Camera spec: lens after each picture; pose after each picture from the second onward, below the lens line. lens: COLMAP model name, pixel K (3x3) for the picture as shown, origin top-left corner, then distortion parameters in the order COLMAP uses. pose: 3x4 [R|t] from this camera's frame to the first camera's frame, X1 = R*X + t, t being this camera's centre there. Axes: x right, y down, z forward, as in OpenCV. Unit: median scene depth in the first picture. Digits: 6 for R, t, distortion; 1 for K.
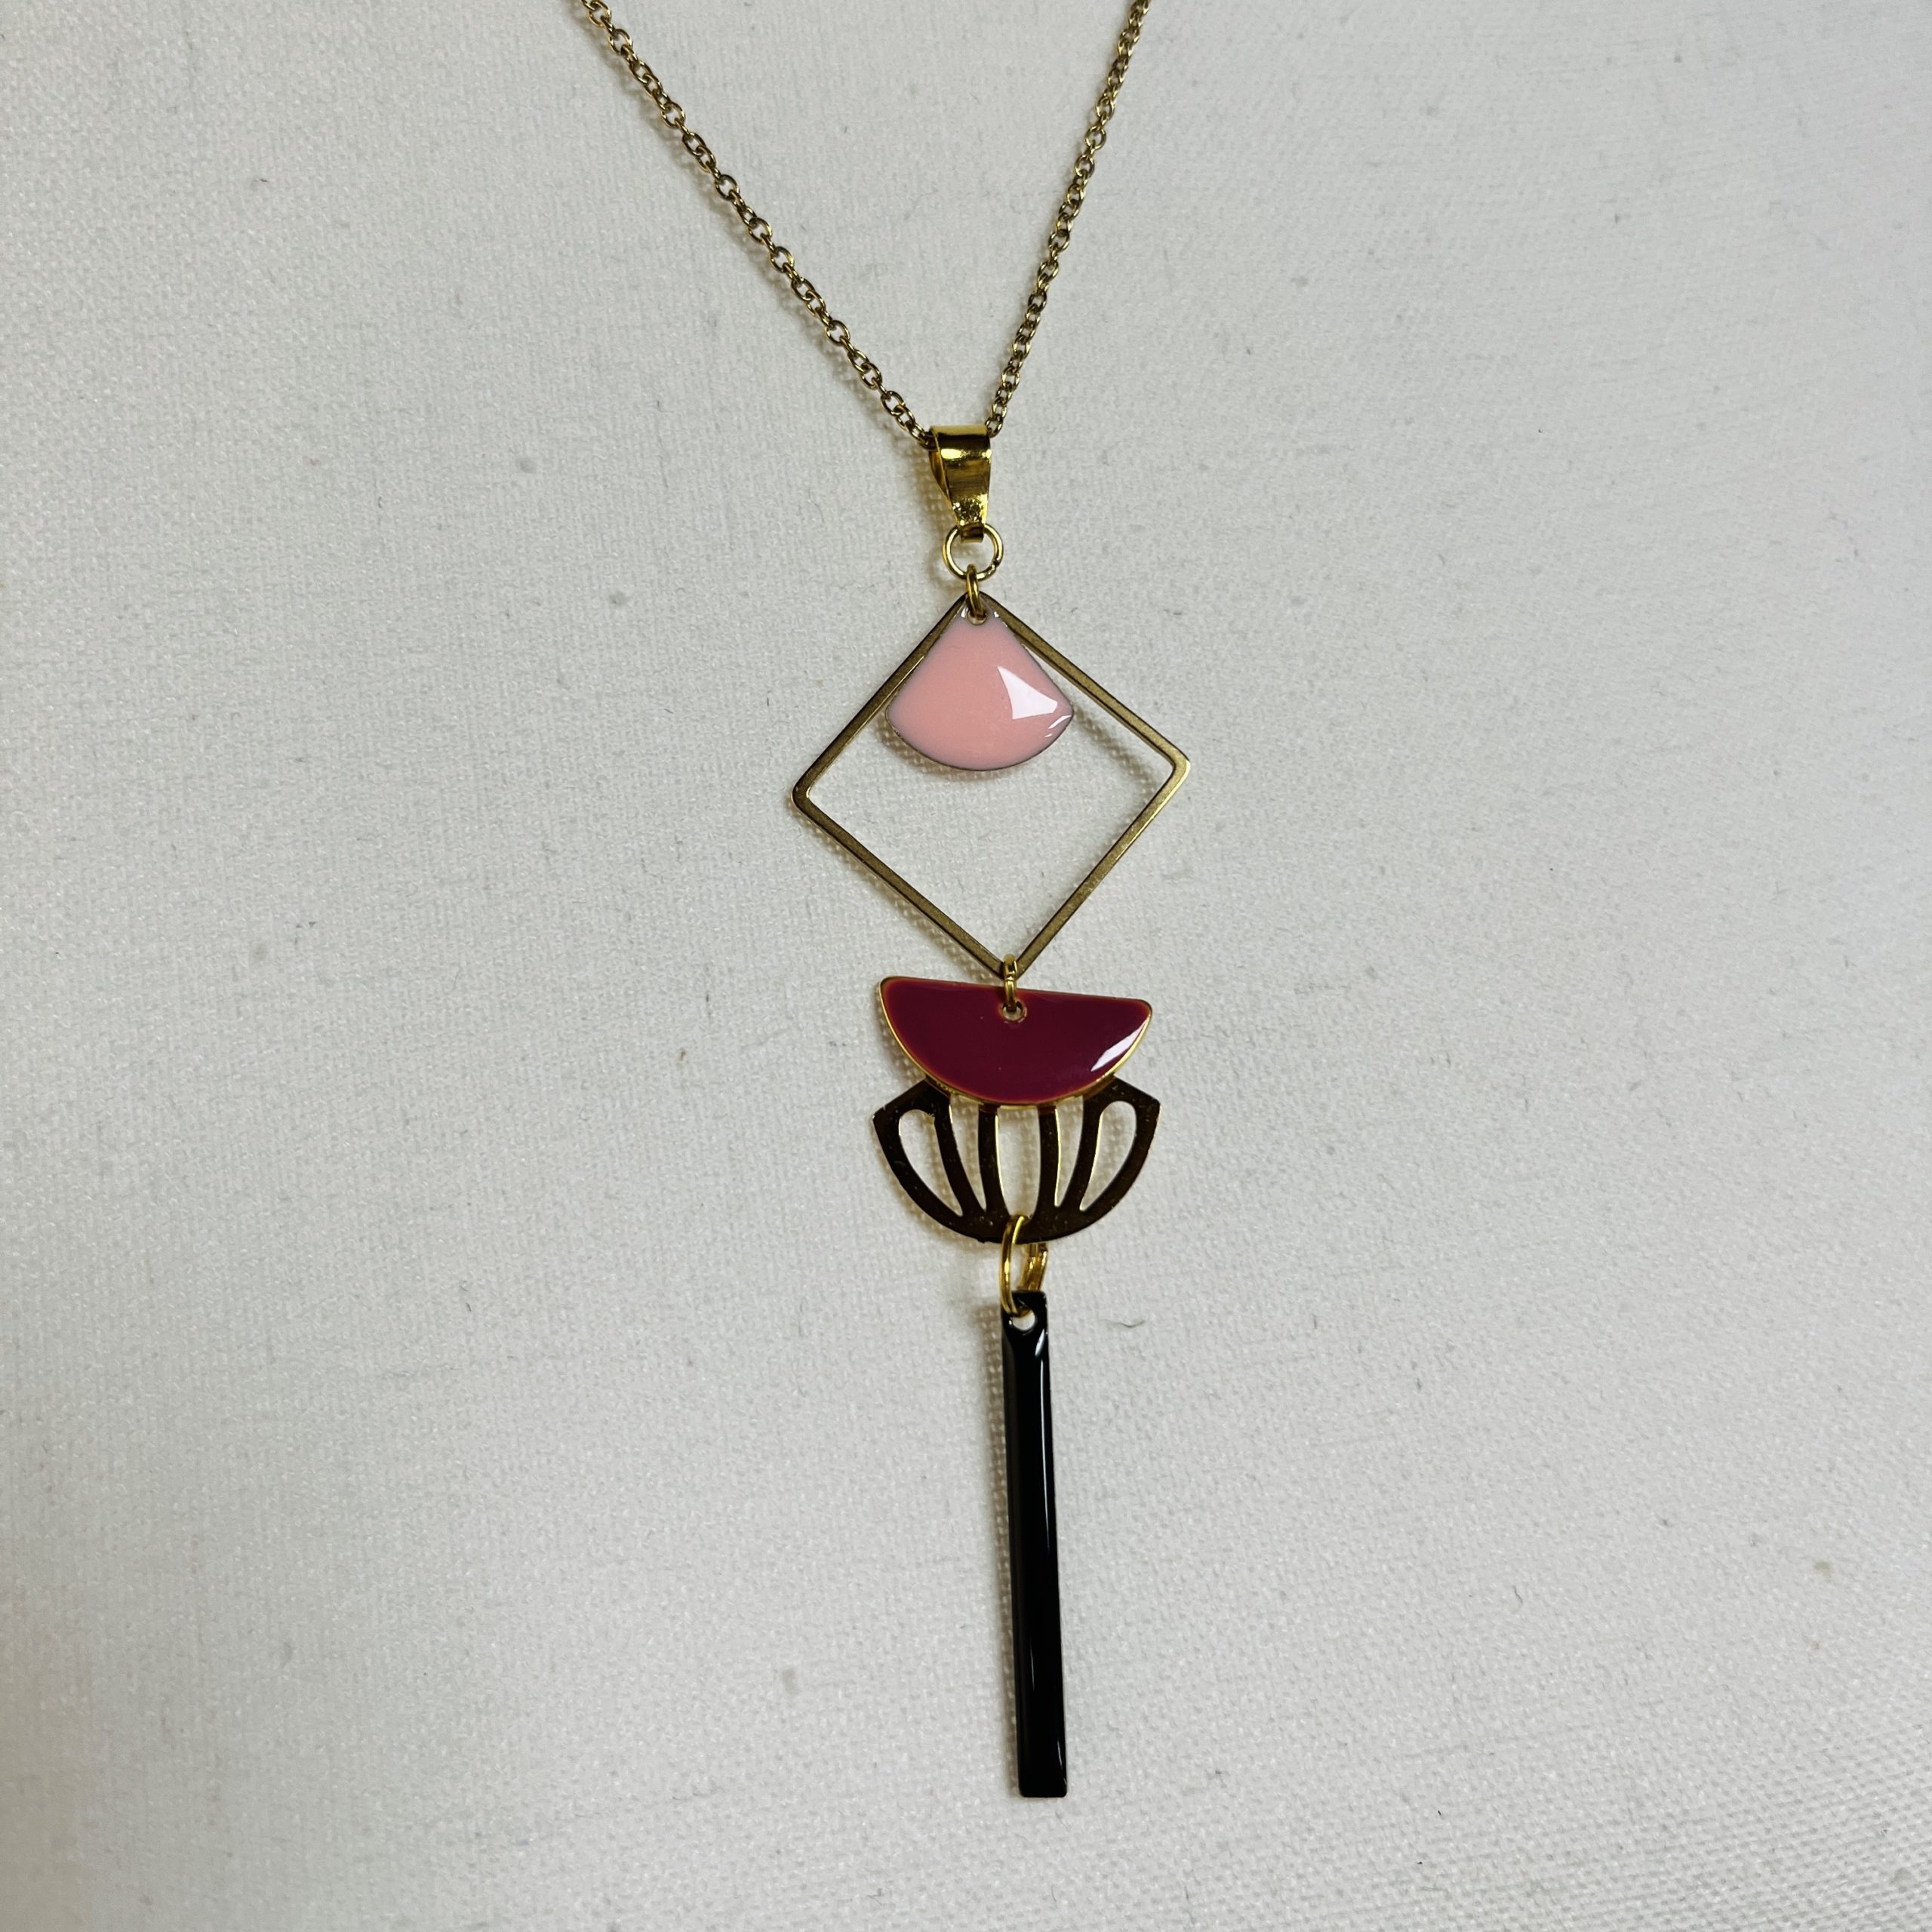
lens RADIAL K [[2060.7, 0, 970.7], [0, 2060.7, 786.5], [0, 0, 1]] dist [-0.011959, 0.000000]
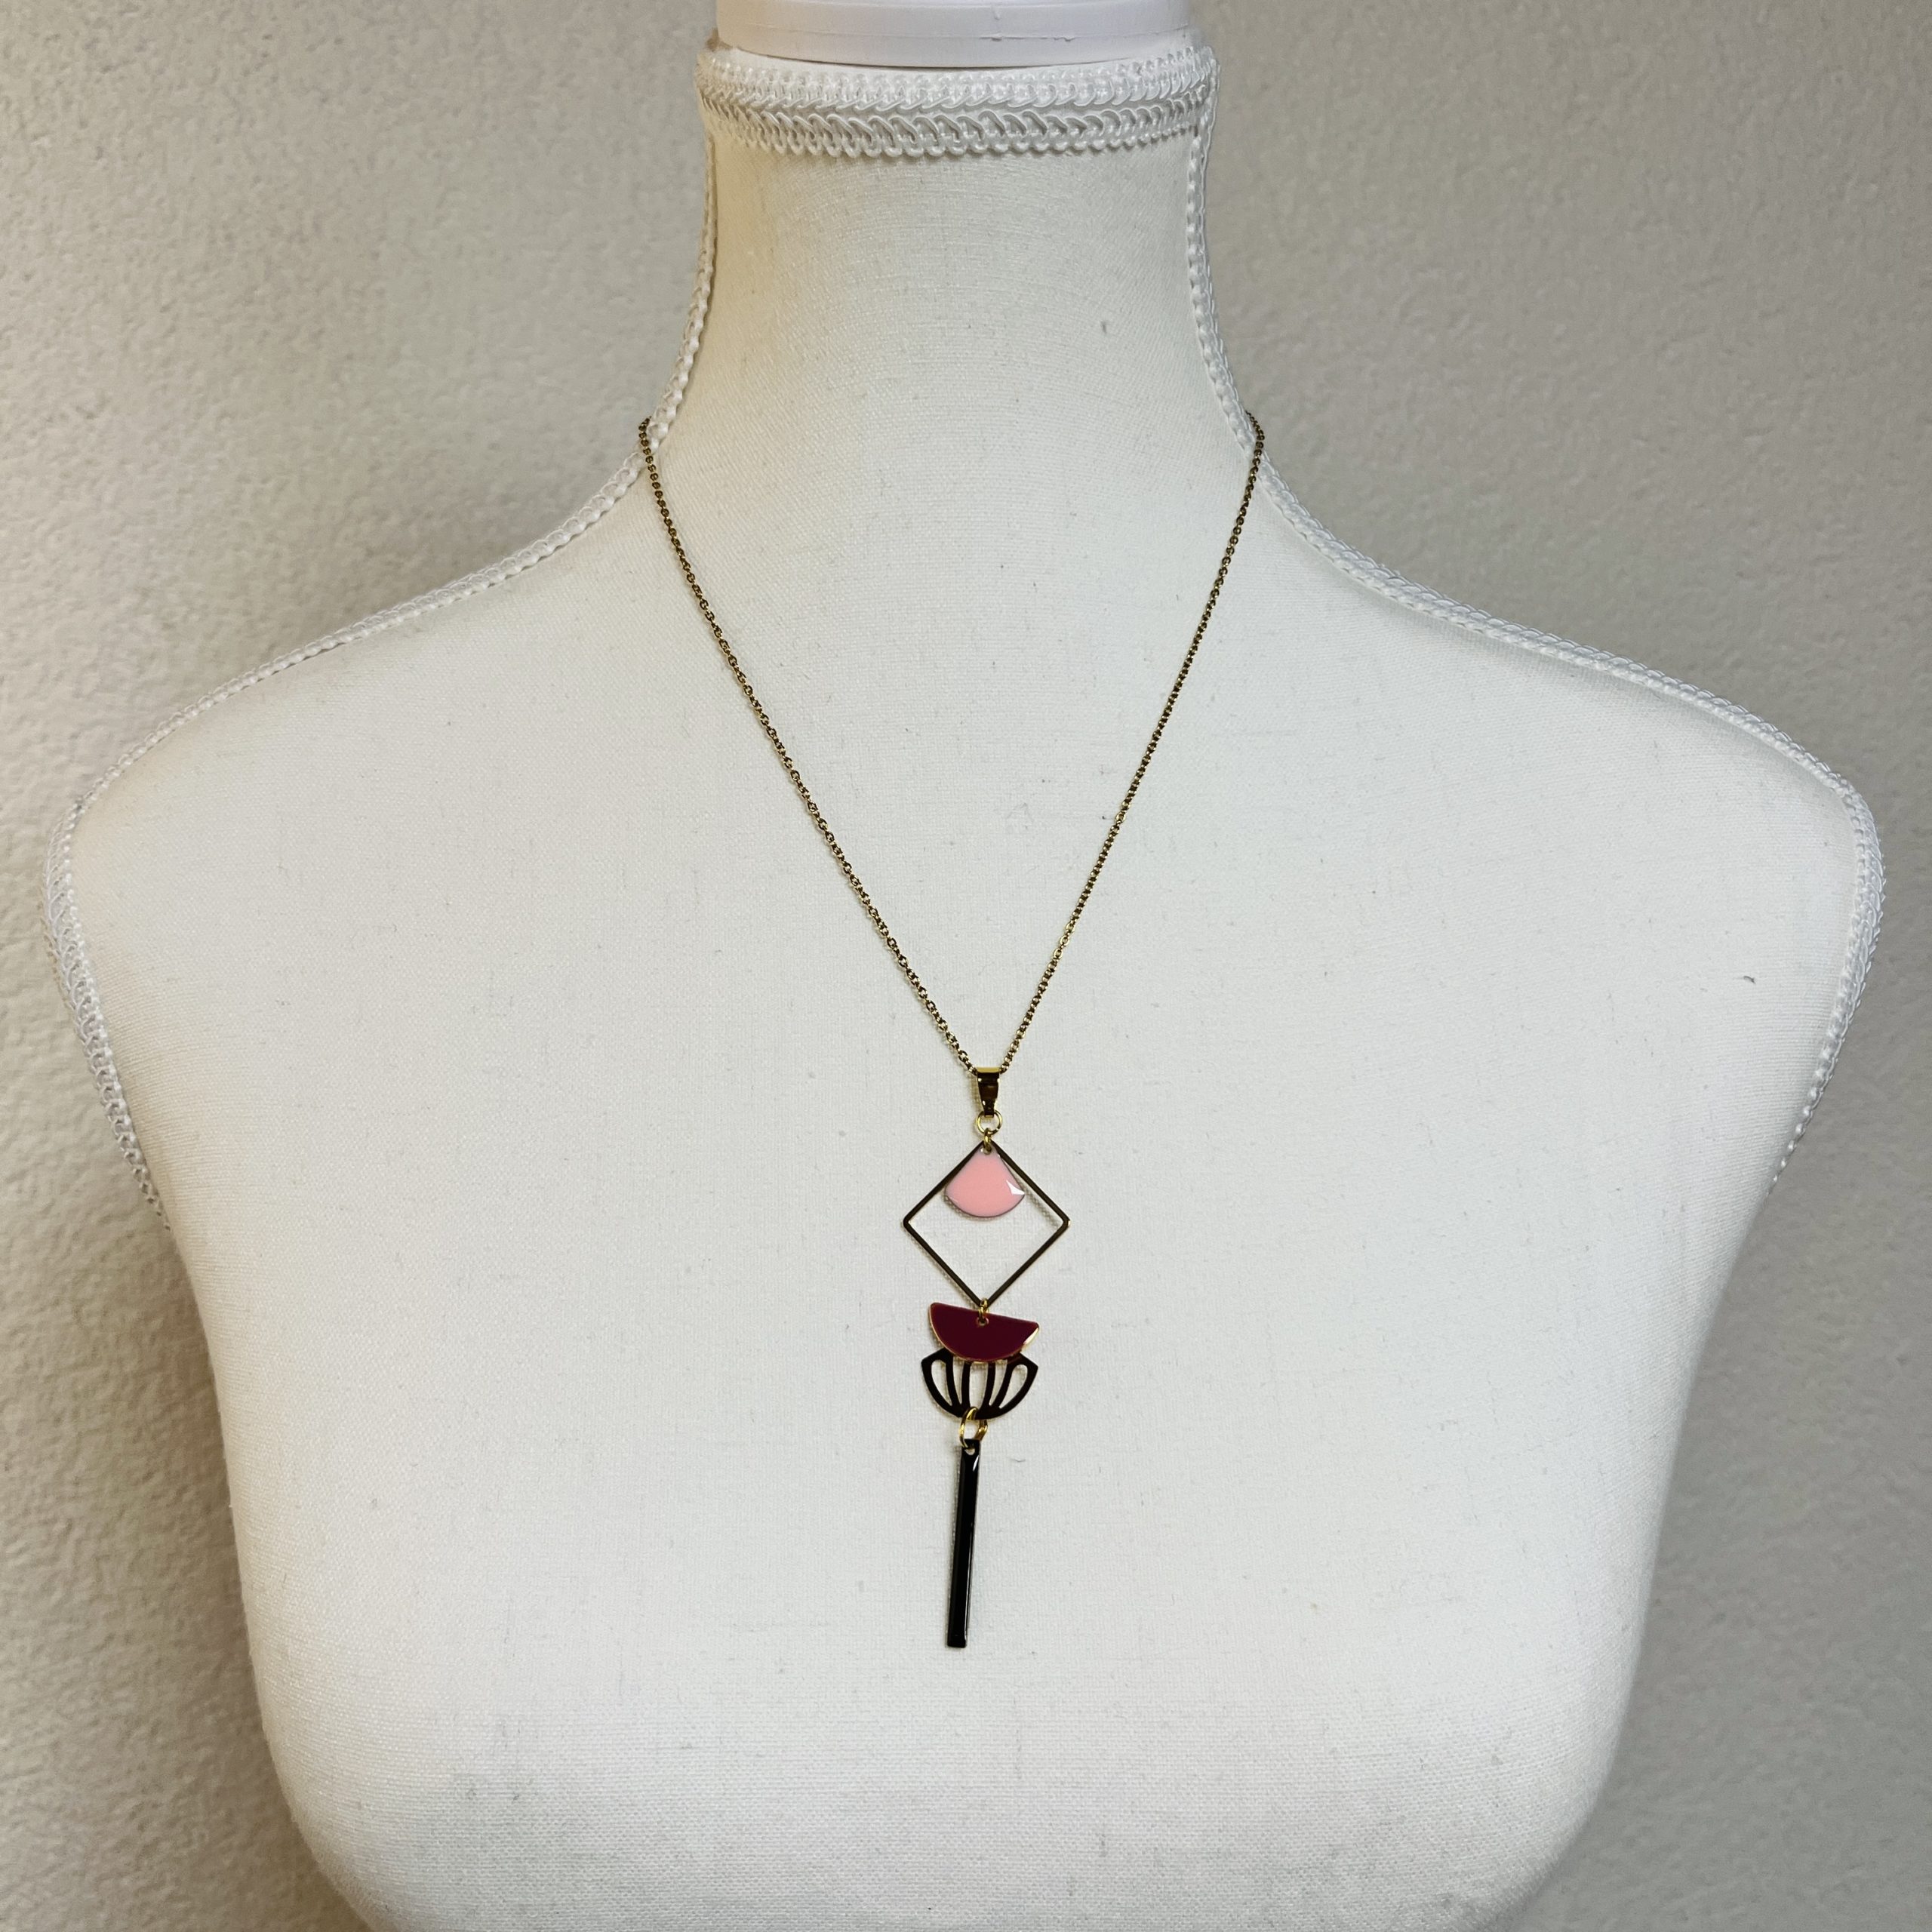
lens RADIAL K [[2060.7, 0, 971.2], [0, 2060.7, 829.7], [0, 0, 1]] dist [-0.011959, 0.000000]
pose [[0.973570, 0.039787, -0.224899, 0.514353], [-0.073224, 0.987104, -0.142352, -0.112724], [0.216335, 0.155058, 0.963928, -1.376591]]
